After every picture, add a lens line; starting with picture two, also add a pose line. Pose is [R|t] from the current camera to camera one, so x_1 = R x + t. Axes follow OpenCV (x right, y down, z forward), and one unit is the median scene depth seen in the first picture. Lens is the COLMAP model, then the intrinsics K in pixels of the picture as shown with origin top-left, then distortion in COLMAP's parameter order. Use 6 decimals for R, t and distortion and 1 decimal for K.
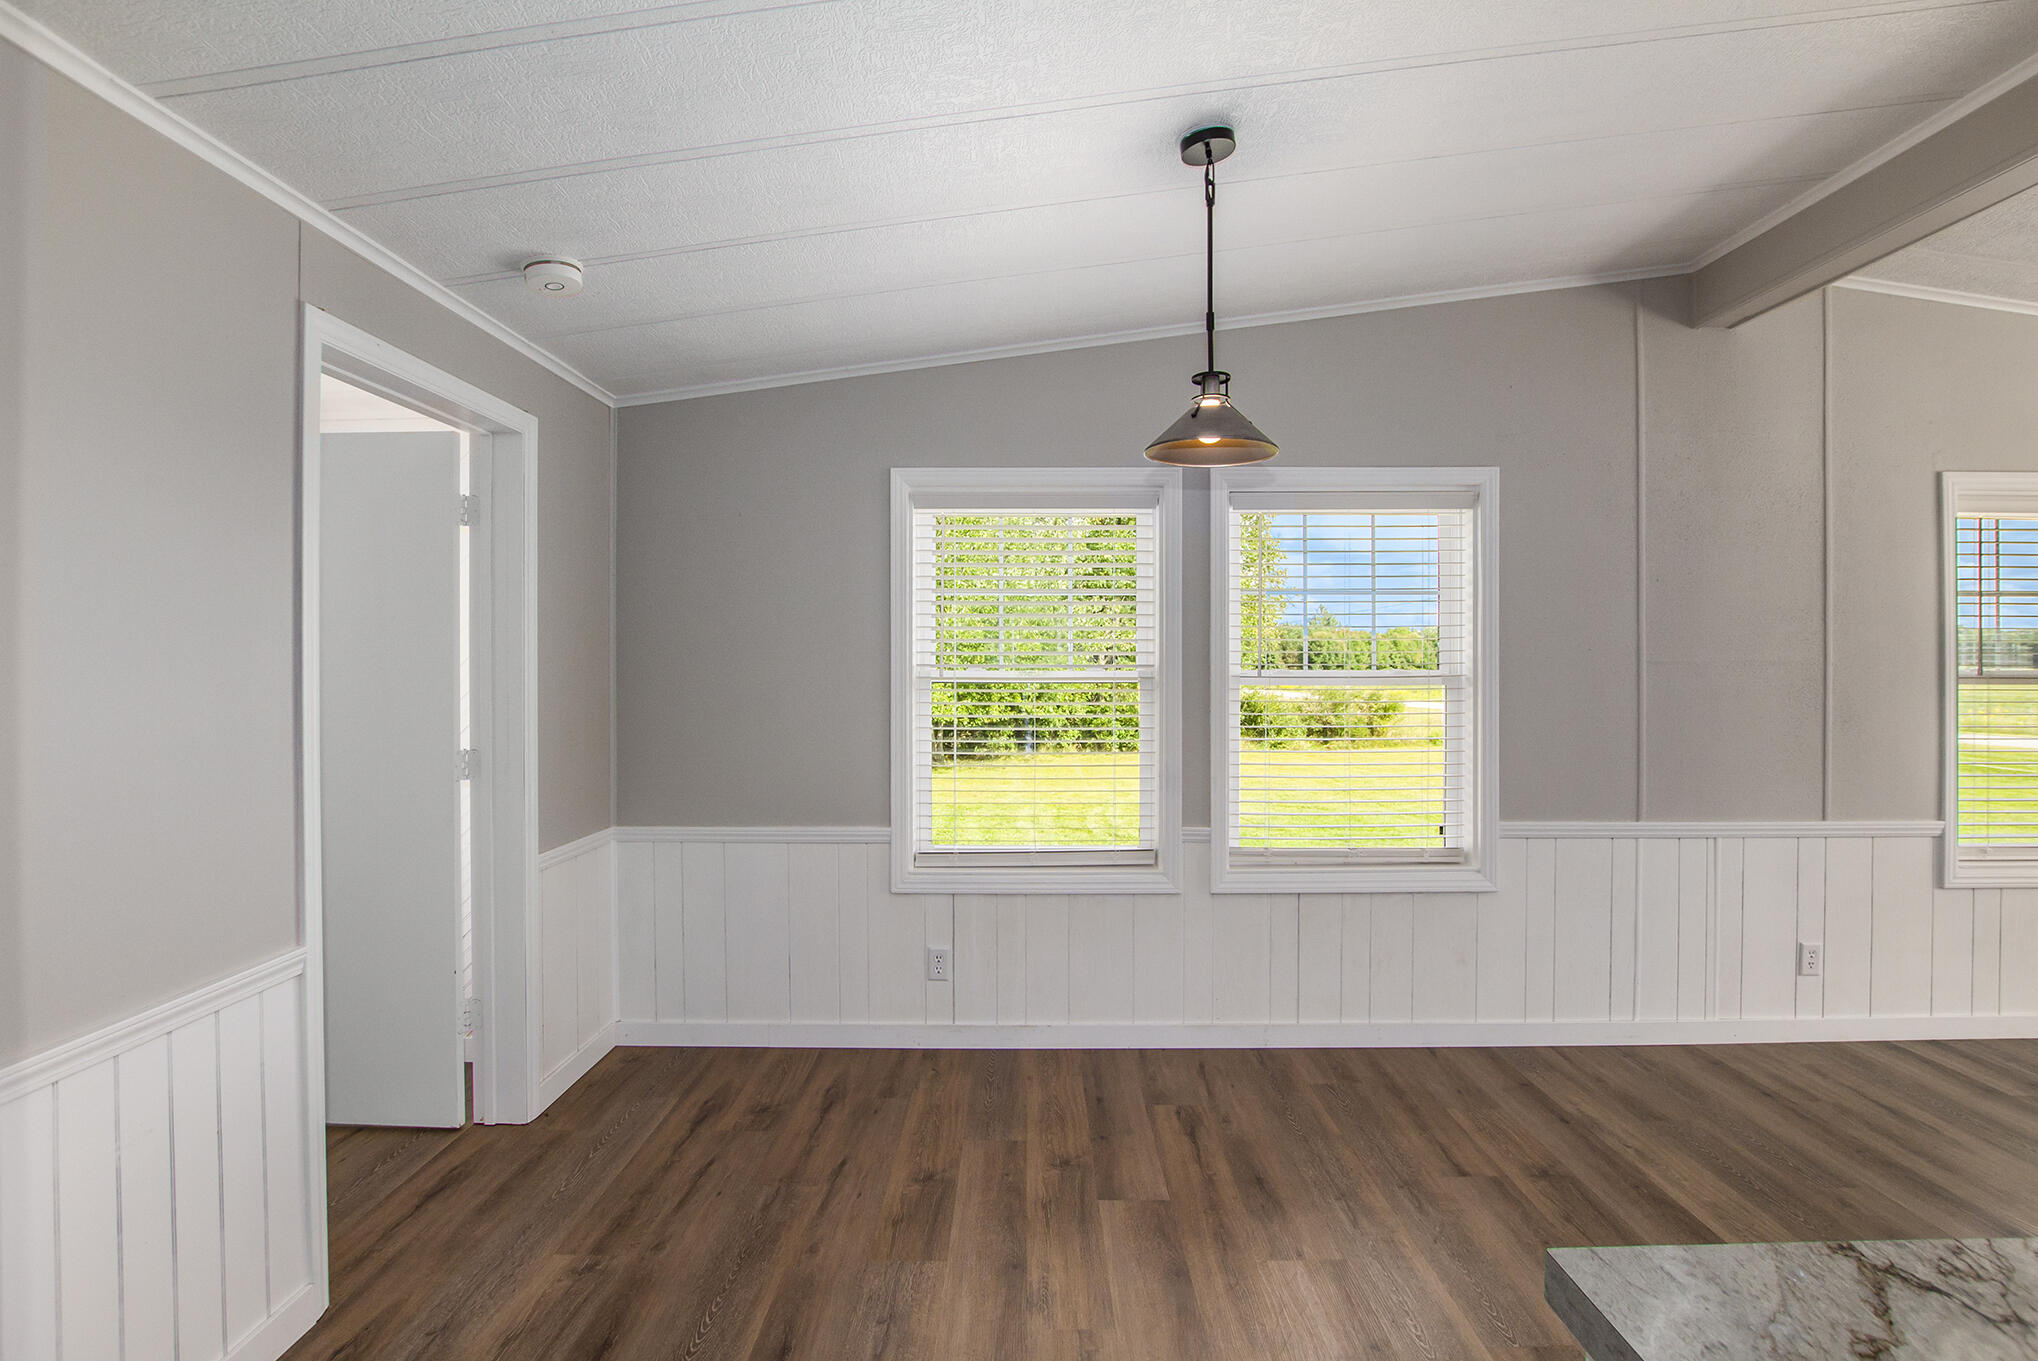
lens RADIAL K [[983.1, 0, 1030.2], [0, 983.1, 671.7], [0, 0, 1]] dist [-0.029391, 0.001712]
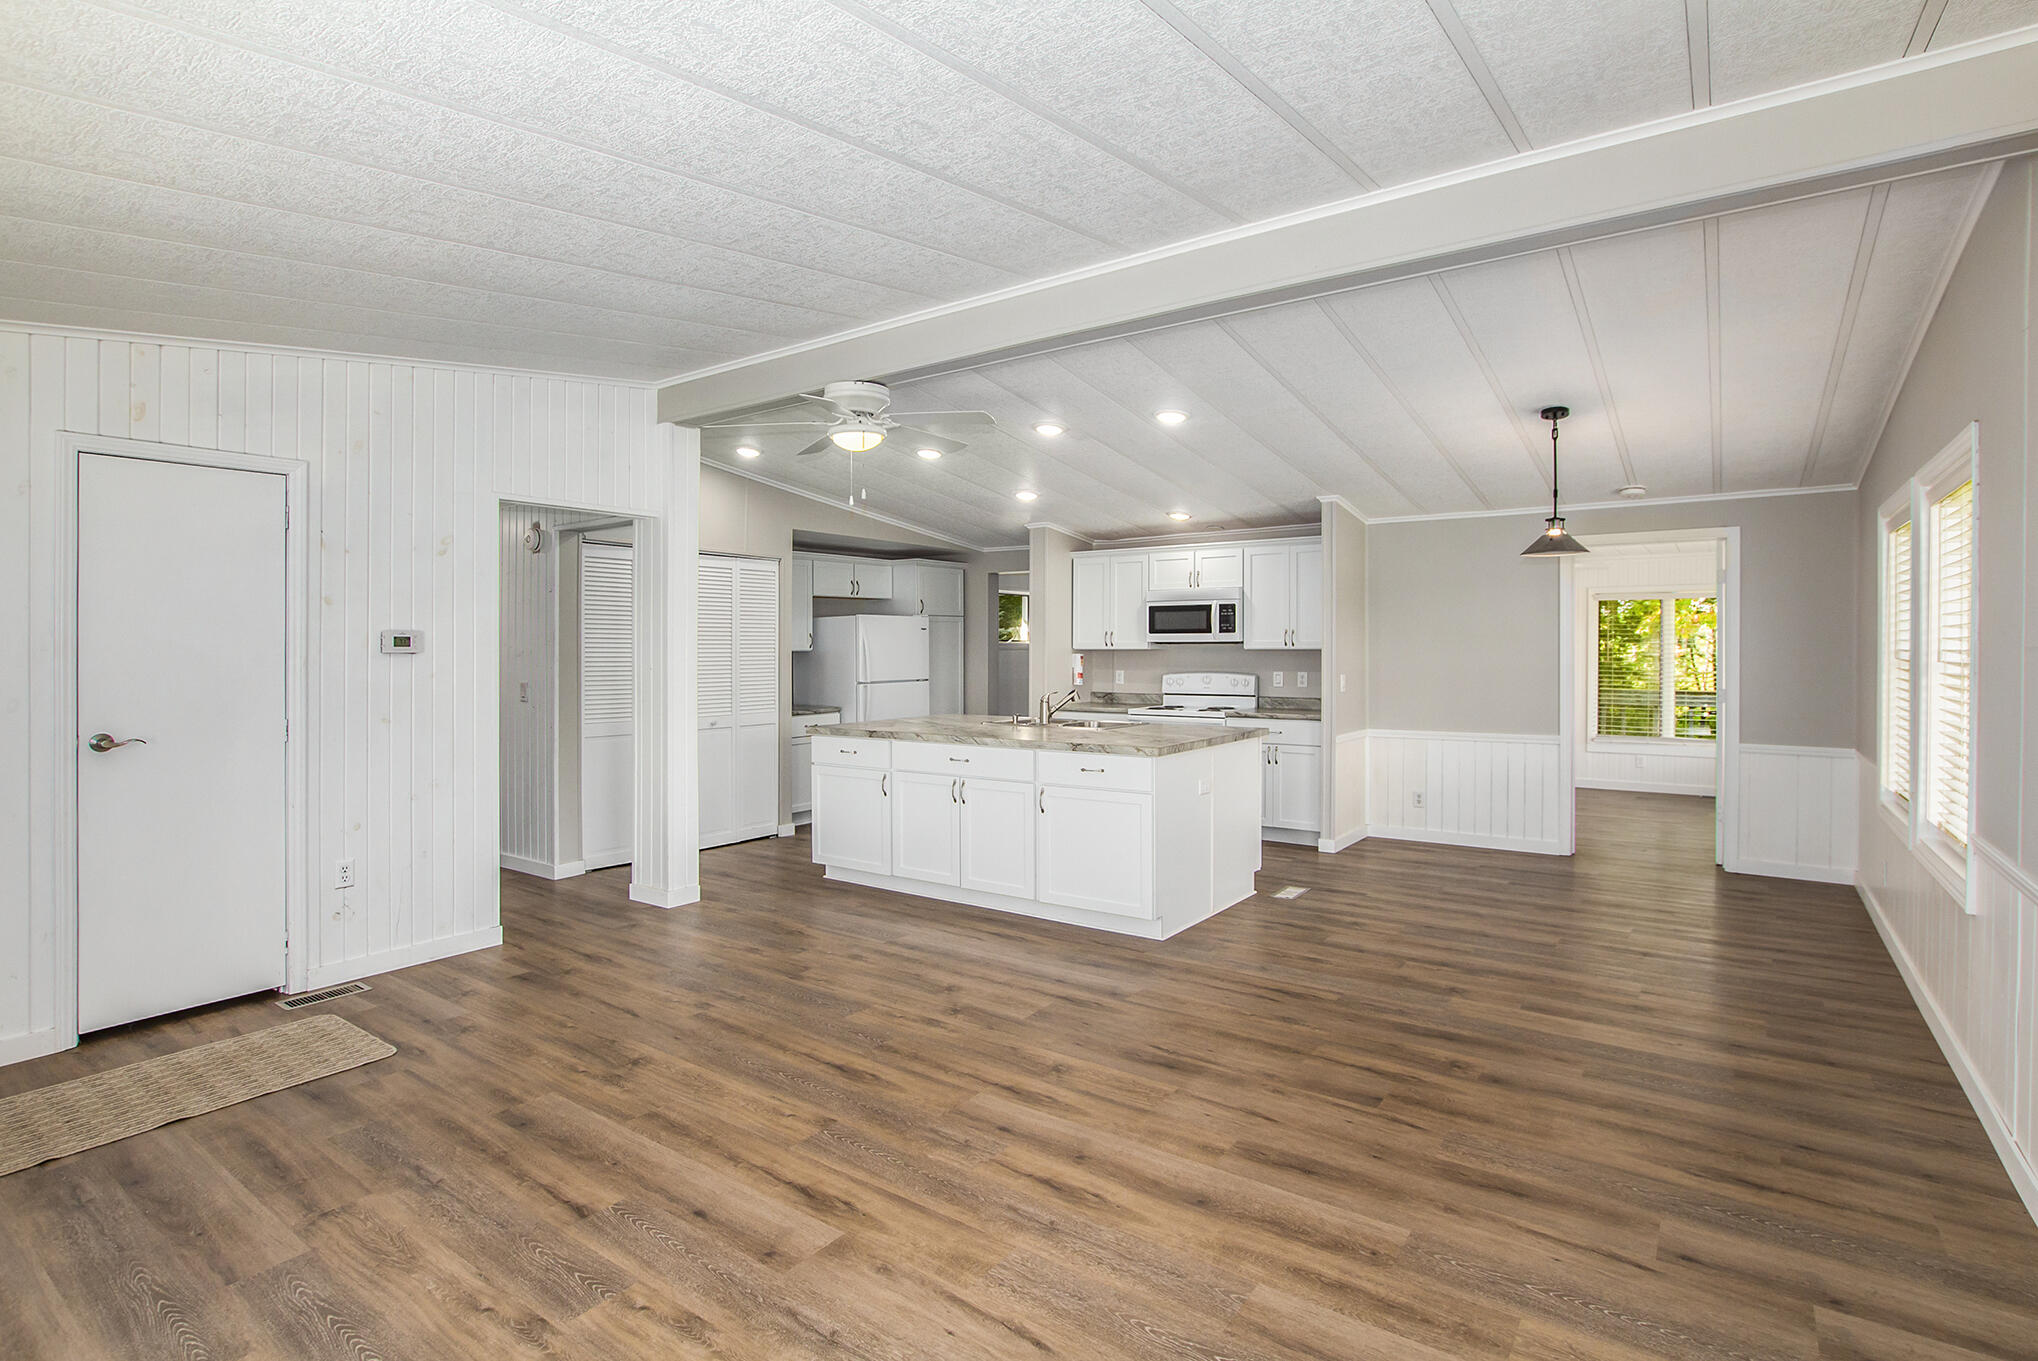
lens RADIAL K [[983.1, 0, 1030.2], [0, 983.1, 671.7], [0, 0, 1]] dist [-0.029391, 0.001712]
pose [[-0.587683, 0.021989, -0.808792, 1.728293], [-0.005509, 0.999499, 0.031177, -0.009635], [0.809073, 0.022778, -0.587267, 0.865140]]
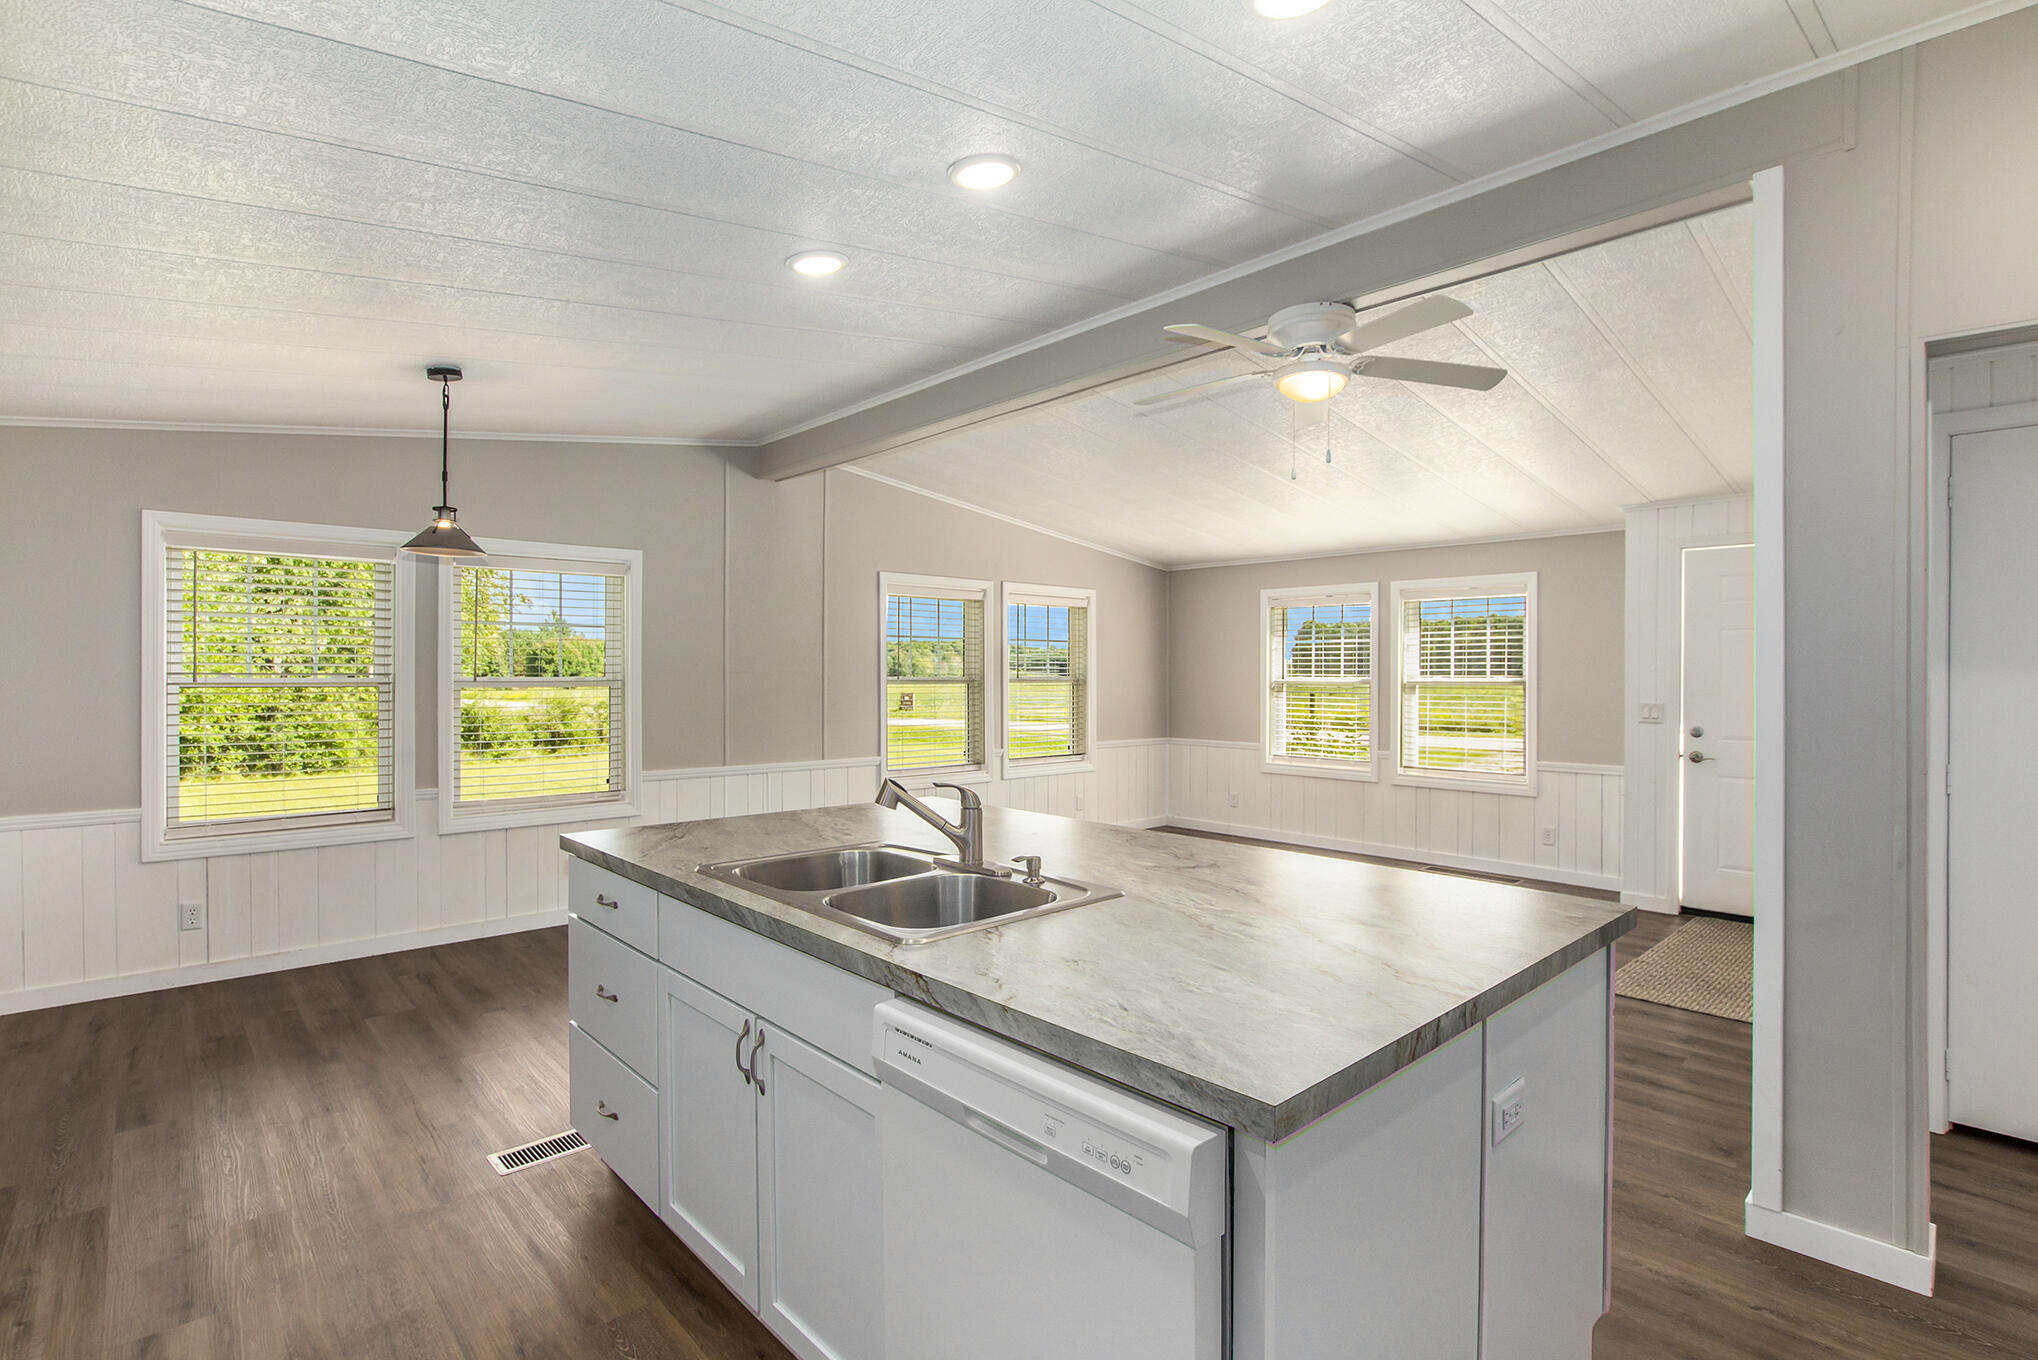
lens RADIAL K [[983.1, 0, 1030.2], [0, 983.1, 671.2], [0, 0, 1]] dist [-0.029391, 0.001712]
pose [[0.736609, 0.002695, 0.676313, -0.139194], [0.003424, 0.999964, -0.007714, 0.003474], [-0.676310, 0.007997, 0.736574, -0.625436]]
